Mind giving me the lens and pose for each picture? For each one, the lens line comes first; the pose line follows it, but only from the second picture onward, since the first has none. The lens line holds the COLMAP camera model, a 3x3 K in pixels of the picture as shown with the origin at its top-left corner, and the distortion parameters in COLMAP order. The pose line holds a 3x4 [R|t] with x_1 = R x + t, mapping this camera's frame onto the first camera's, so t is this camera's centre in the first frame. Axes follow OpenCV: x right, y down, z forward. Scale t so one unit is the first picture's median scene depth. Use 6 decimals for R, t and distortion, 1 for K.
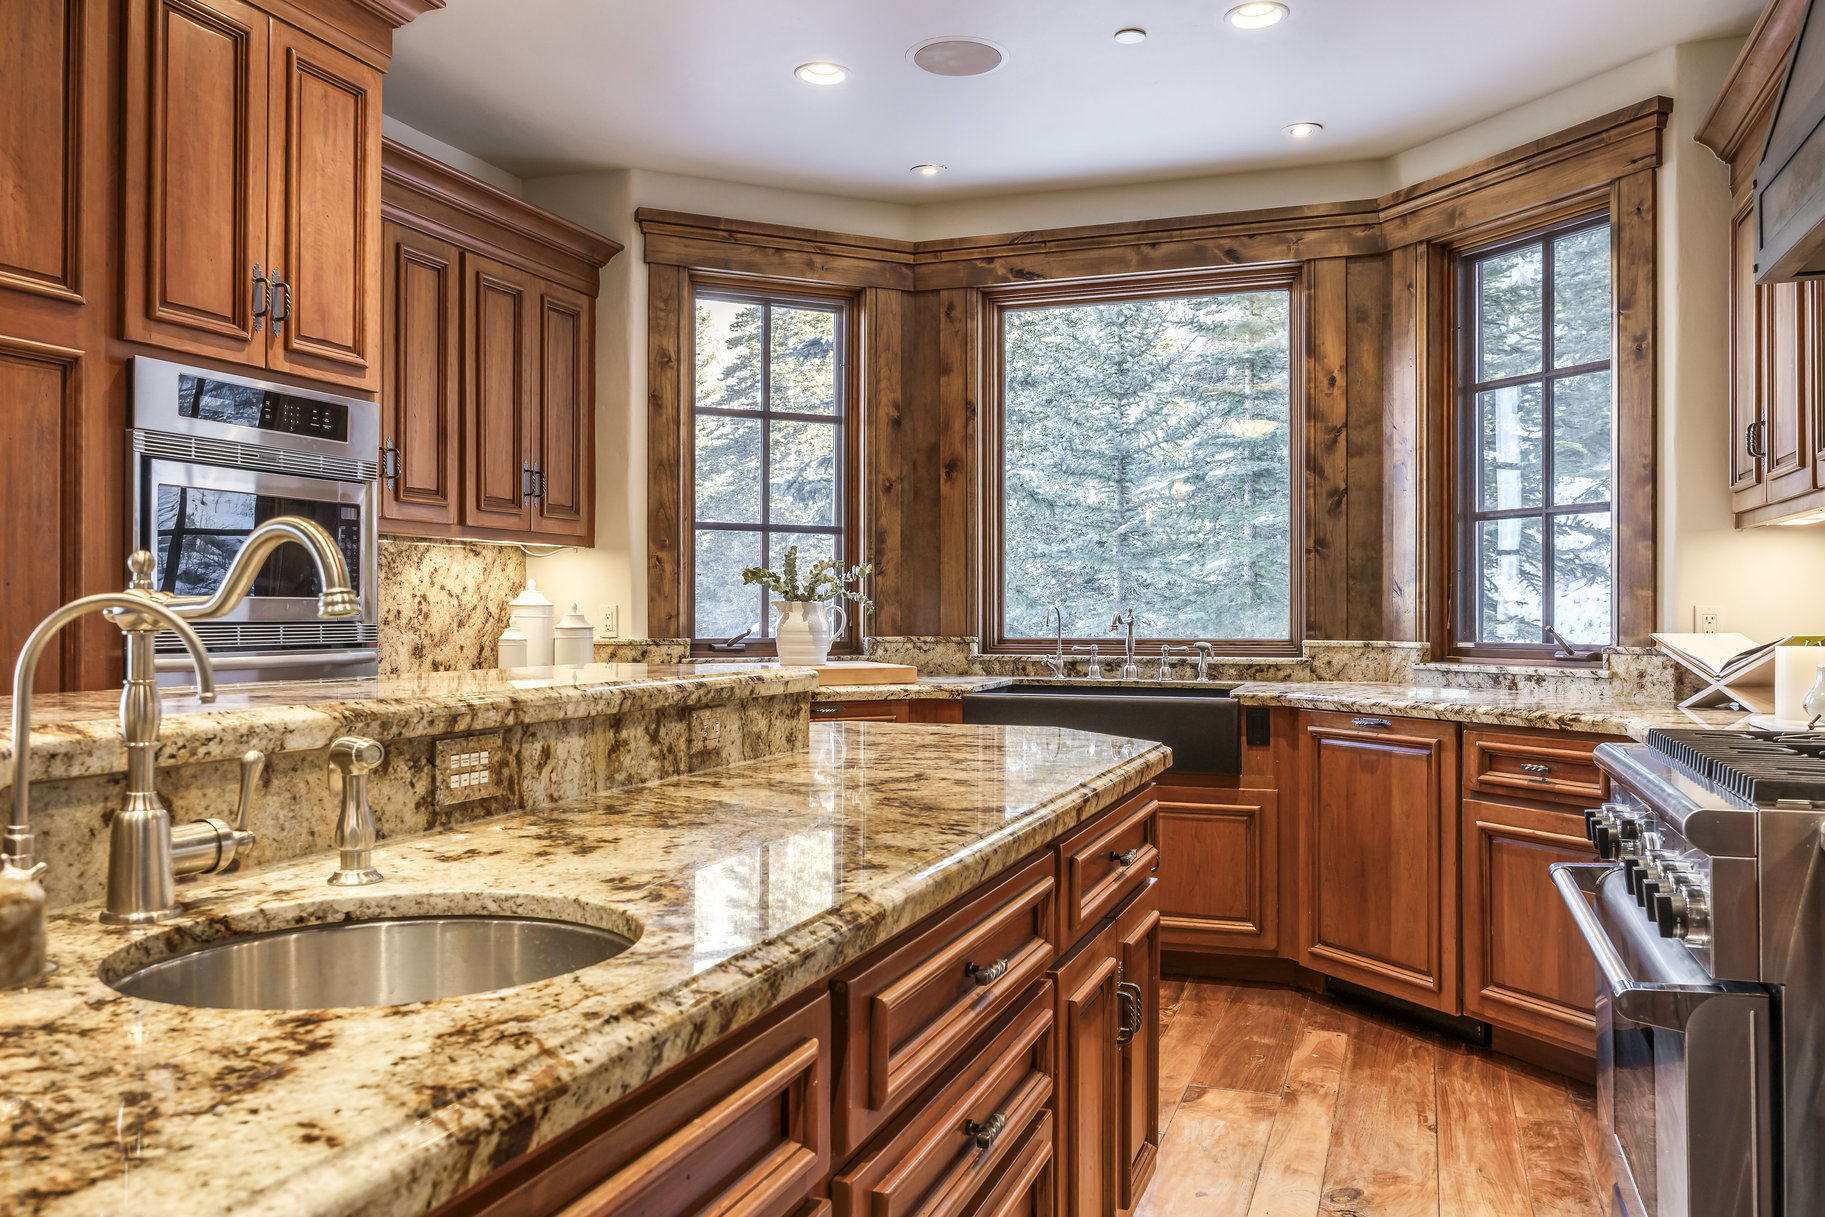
lens RADIAL K [[1408.6, 0, 904.6], [0, 1408.6, 607.0], [0, 0, 1]] dist [-0.003319, 0.001647]
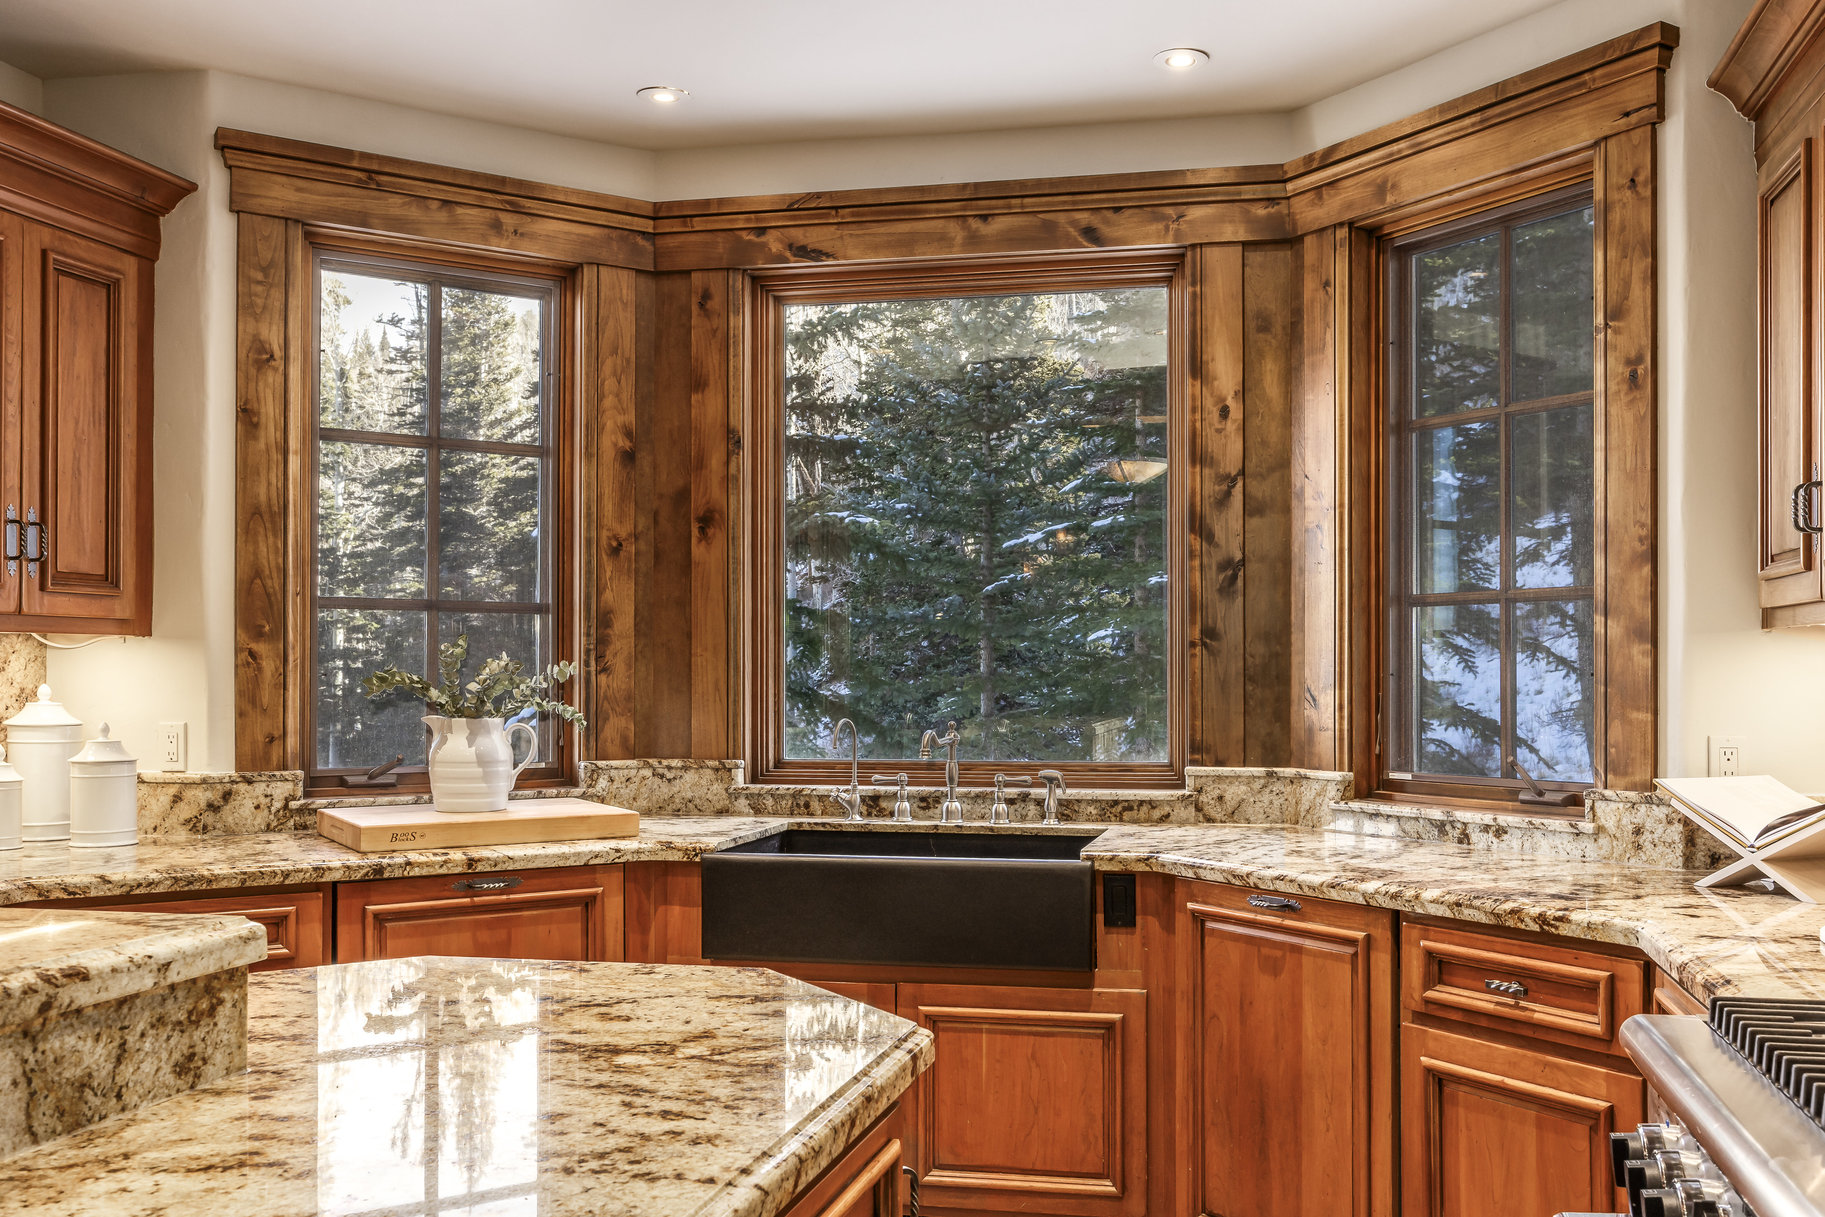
lens RADIAL K [[1608.5, 0, 1009.2], [0, 1608.5, 661.7], [0, 0, 1]] dist [-0.003808, 0.002533]
pose [[0.988732, 0.000509, 0.149697, 0.068437], [-0.000073, 0.999996, -0.002919, -0.028451], [-0.149697, 0.002876, 0.988728, 0.192349]]
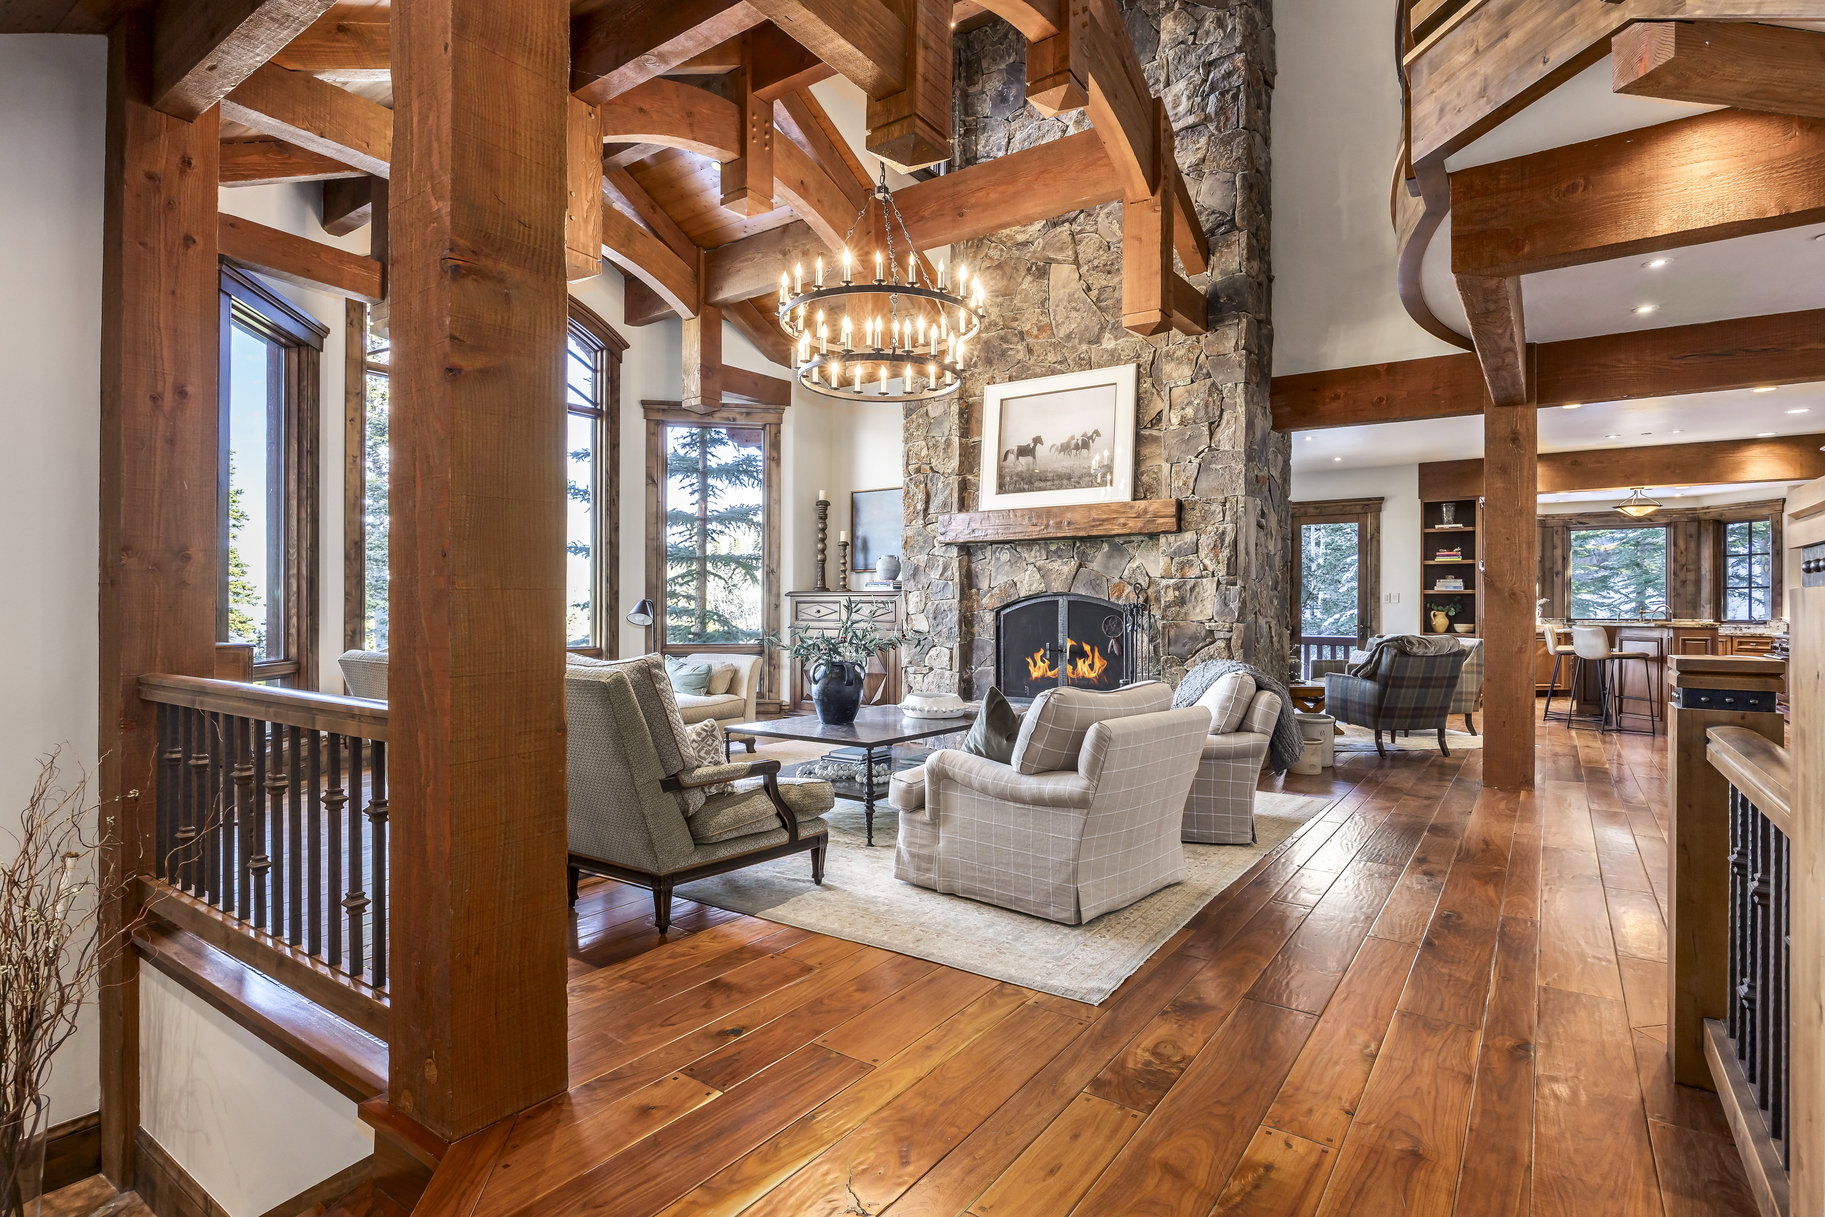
lens RADIAL K [[911.6, 0, 915.0], [0, 911.6, 608.4], [0, 0, 1]] dist [-0.005042, -0.000884]
pose [[0.967076, 0.000855, -0.254487, -1.114250], [0.000200, 0.999991, 0.004123, -0.016173], [0.254489, -0.004038, 0.967067, -1.983370]]
